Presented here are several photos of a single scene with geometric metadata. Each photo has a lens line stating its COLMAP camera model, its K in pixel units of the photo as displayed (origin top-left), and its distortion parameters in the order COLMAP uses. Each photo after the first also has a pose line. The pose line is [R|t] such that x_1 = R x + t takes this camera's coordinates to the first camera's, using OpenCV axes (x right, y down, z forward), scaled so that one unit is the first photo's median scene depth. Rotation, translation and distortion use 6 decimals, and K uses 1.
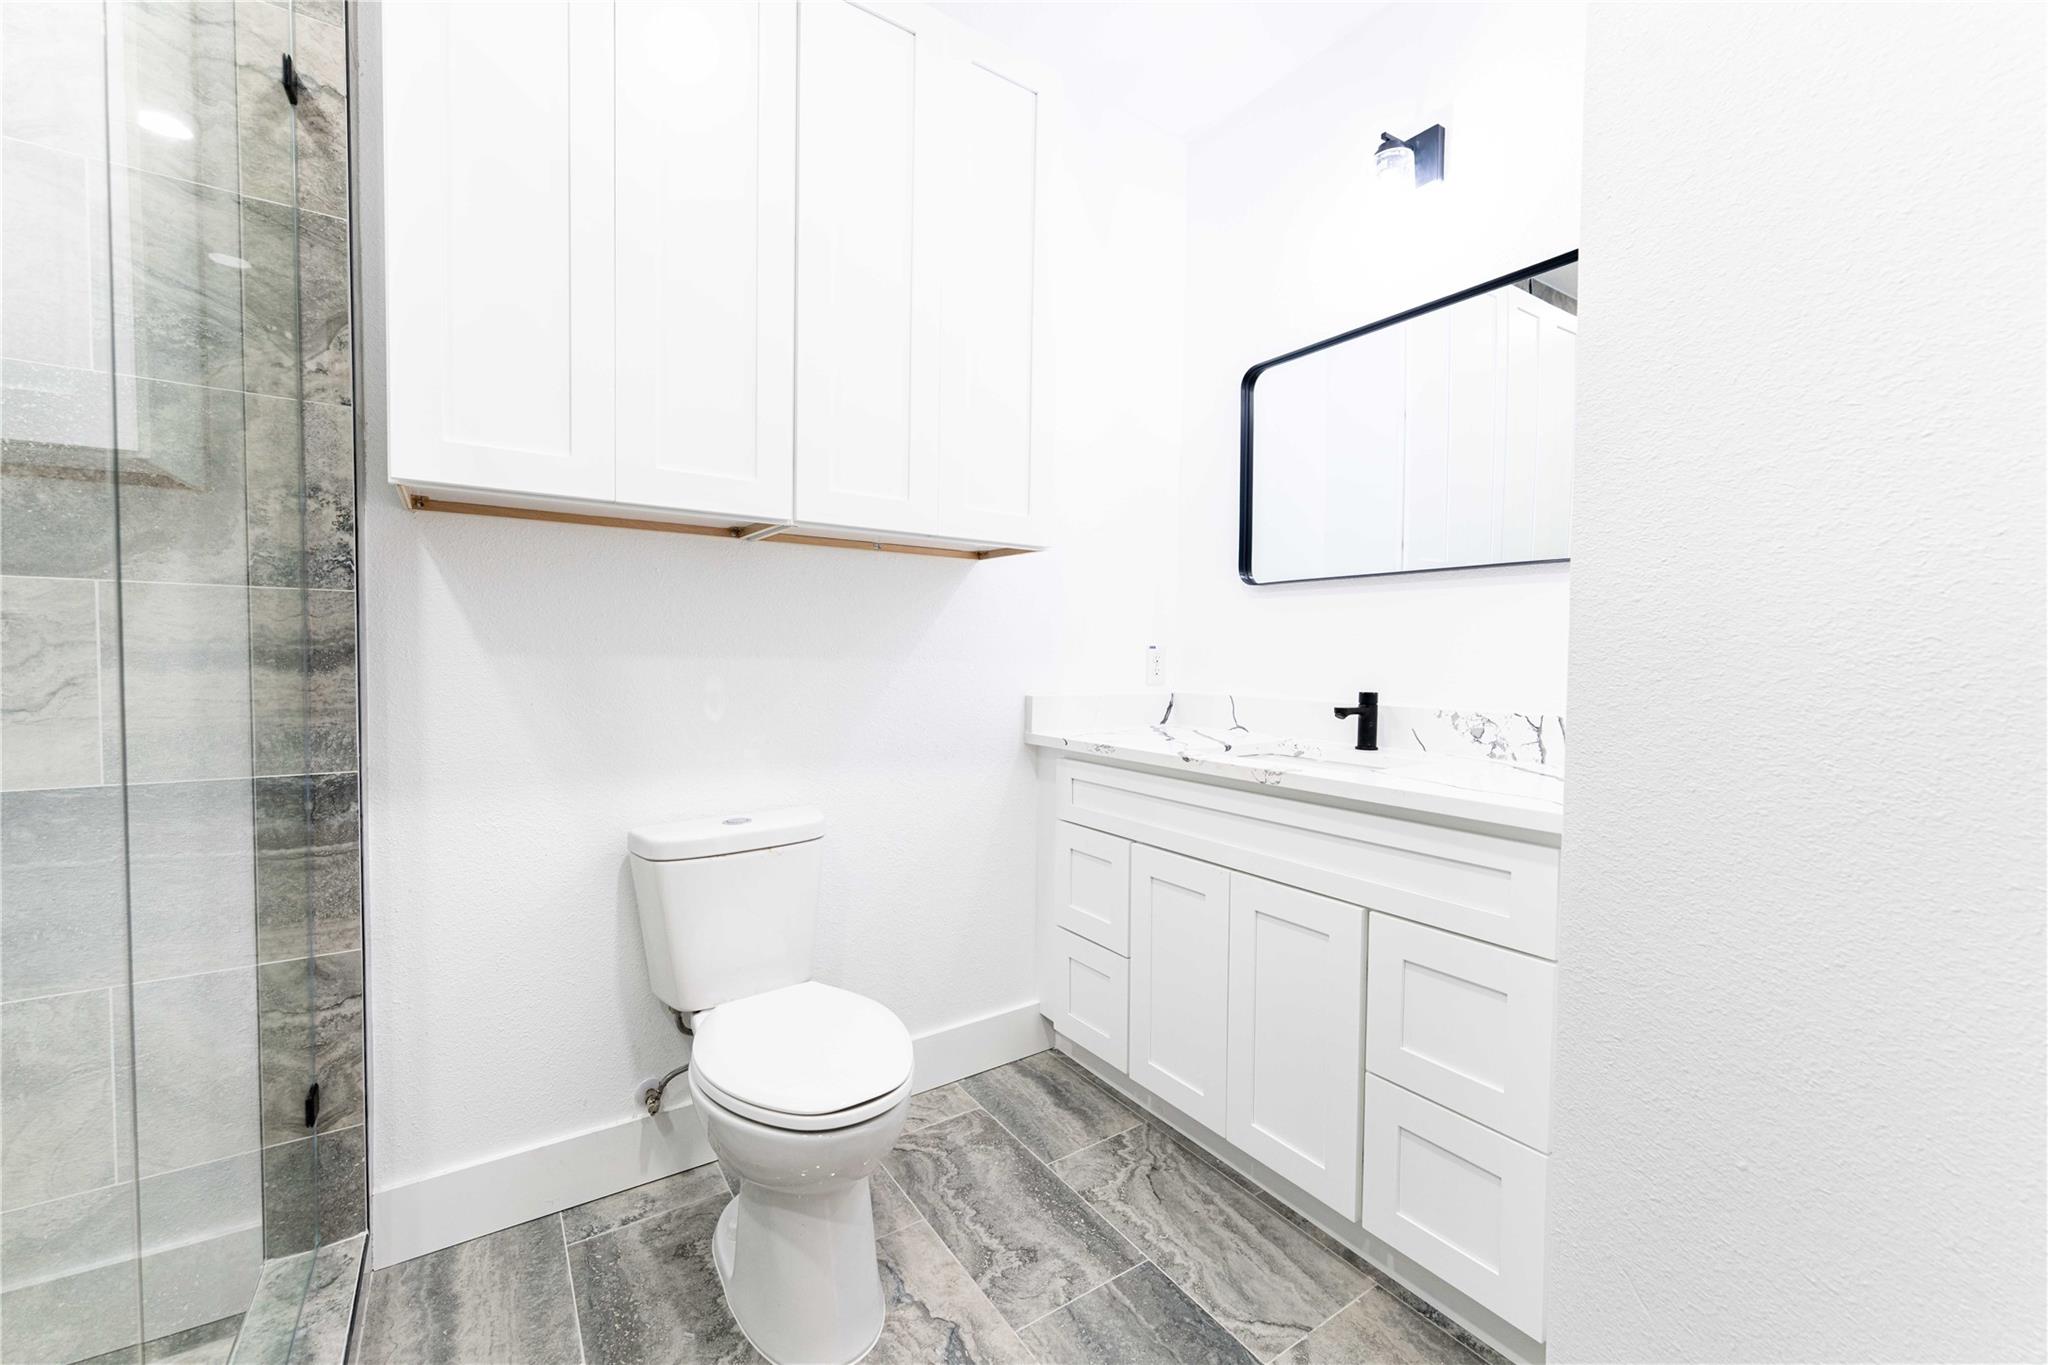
lens RADIAL K [[819.4, 0, 1024.0], [0, 819.4, 682.4], [0, 0, 1]] dist [-0.003712, -0.000313]
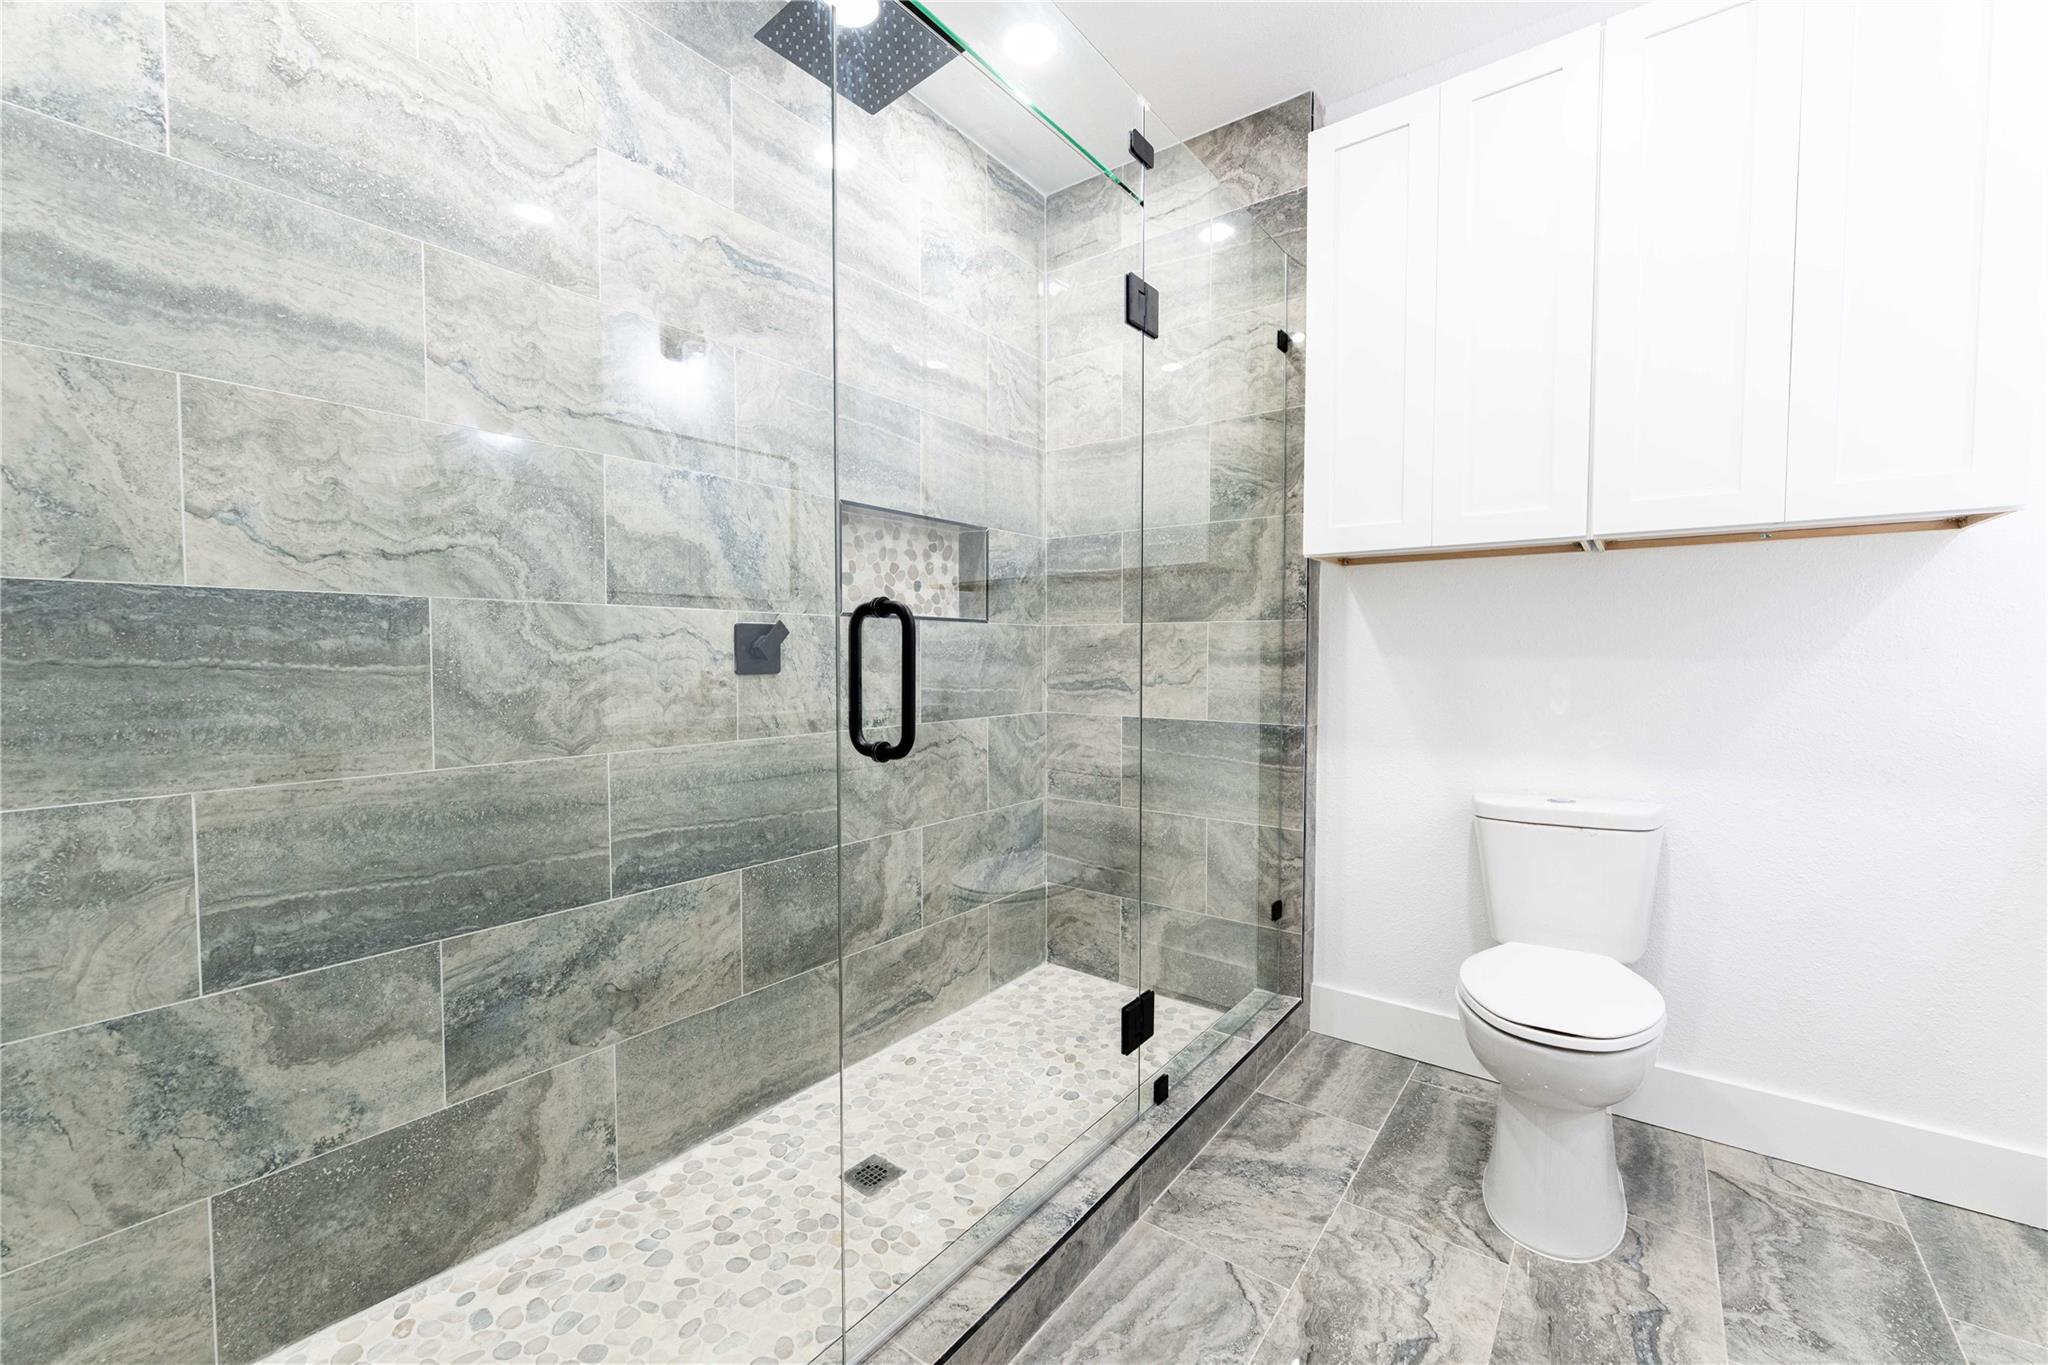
lens RADIAL K [[819.4, 0, 1023.3], [0, 819.4, 681.0], [0, 0, 1]] dist [-0.003712, -0.000313]
pose [[0.319328, 0.017047, -0.947491, 0.620320], [-0.030154, 0.999515, 0.007821, 0.020769], [0.947164, 0.026073, 0.319687, -0.104711]]
